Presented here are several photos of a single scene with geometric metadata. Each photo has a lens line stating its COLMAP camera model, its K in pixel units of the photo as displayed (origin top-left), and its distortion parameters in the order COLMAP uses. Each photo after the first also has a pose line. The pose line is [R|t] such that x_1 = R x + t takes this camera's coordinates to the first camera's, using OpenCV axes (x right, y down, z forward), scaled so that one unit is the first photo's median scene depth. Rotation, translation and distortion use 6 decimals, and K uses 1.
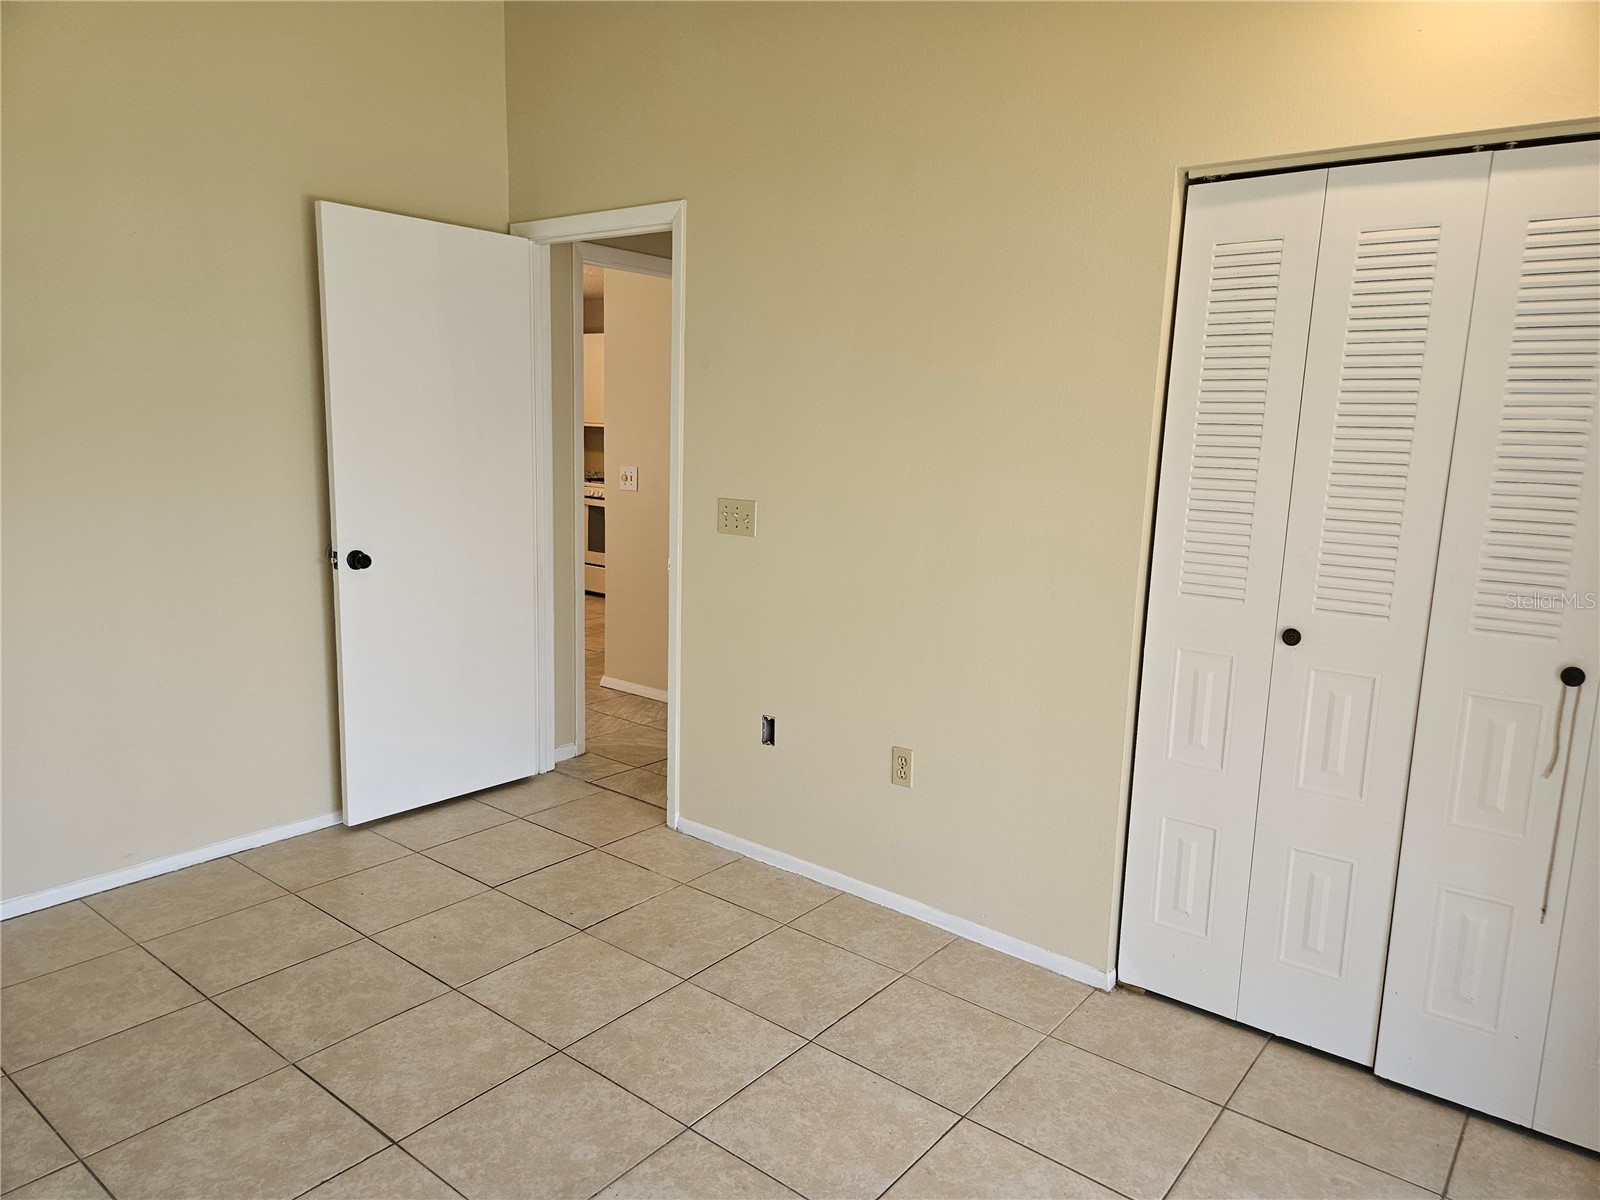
lens RADIAL K [[1070.0, 0, 790.7], [0, 1070.0, 600.5], [0, 0, 1]] dist [0.062819, -0.051484]
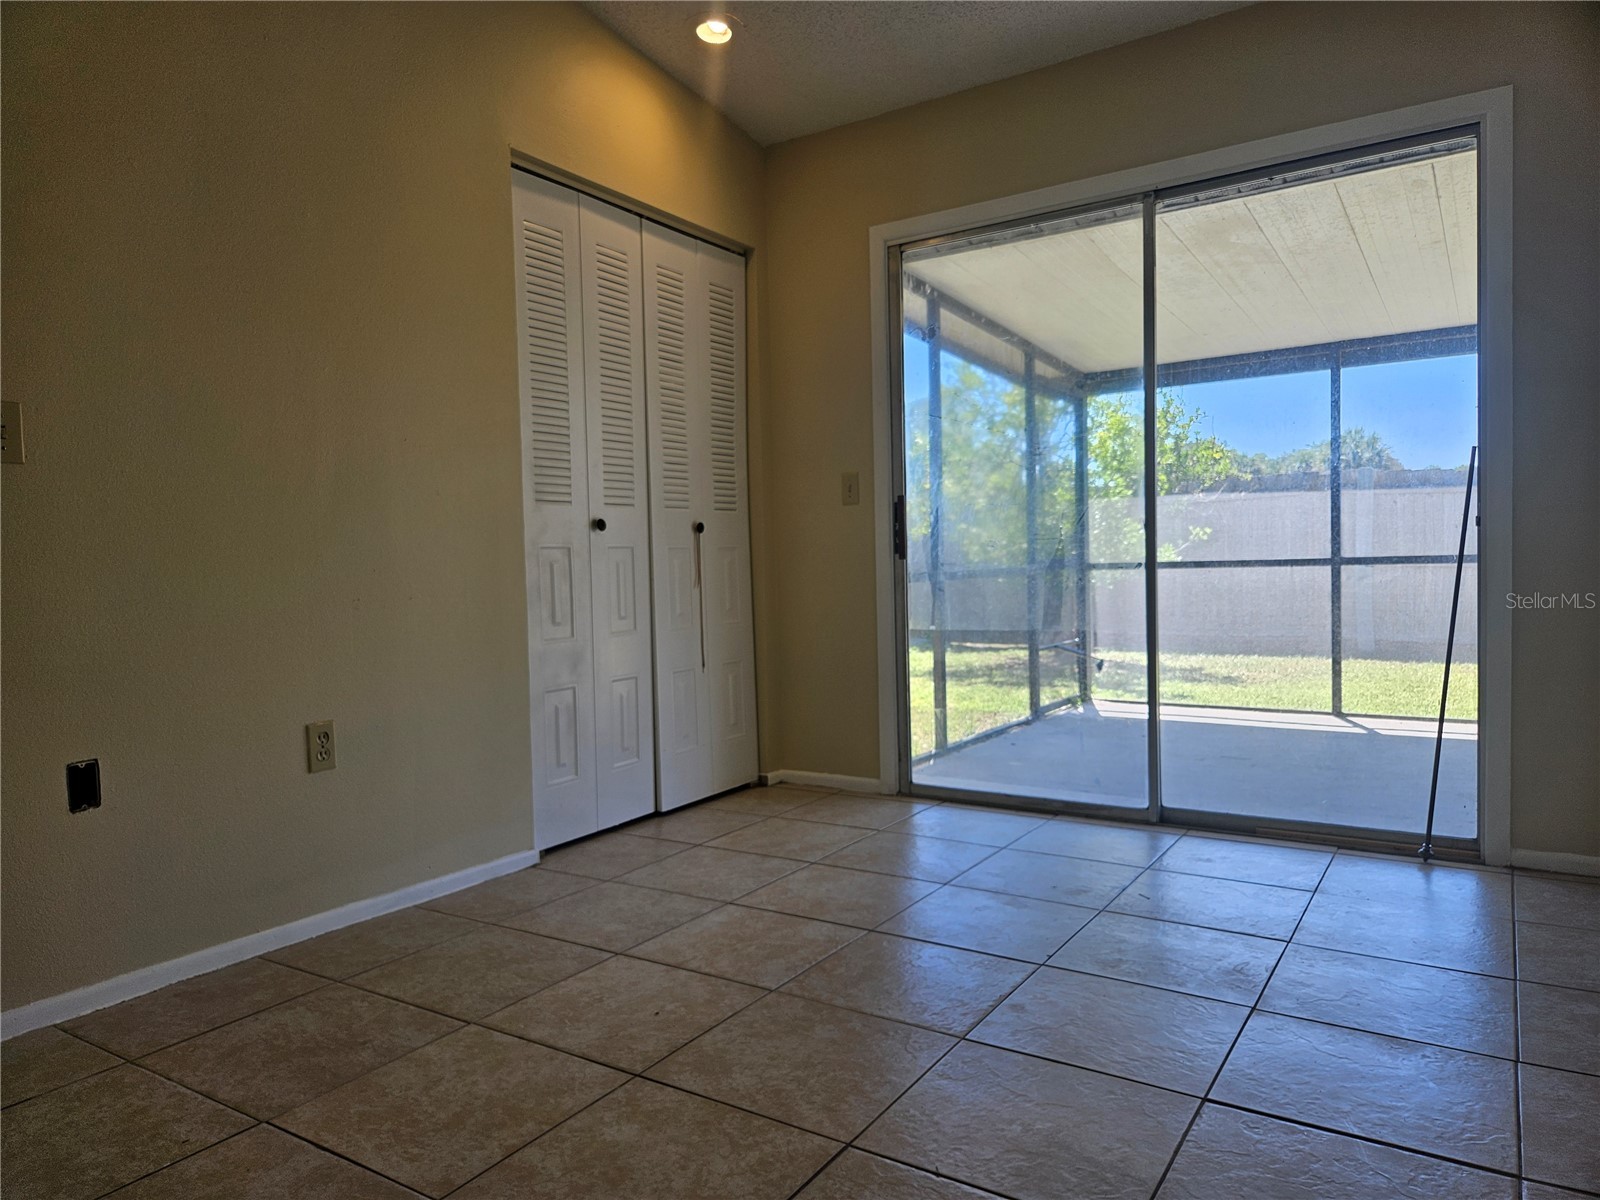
lens RADIAL K [[1070.0, 0, 793.0], [0, 1070.0, 598.1], [0, 0, 1]] dist [0.062819, -0.051484]
pose [[-0.102501, -0.059626, 0.992944, -0.893849], [0.191976, 0.978250, 0.078561, 0.062637], [-0.976032, 0.198674, -0.088825, 0.865851]]
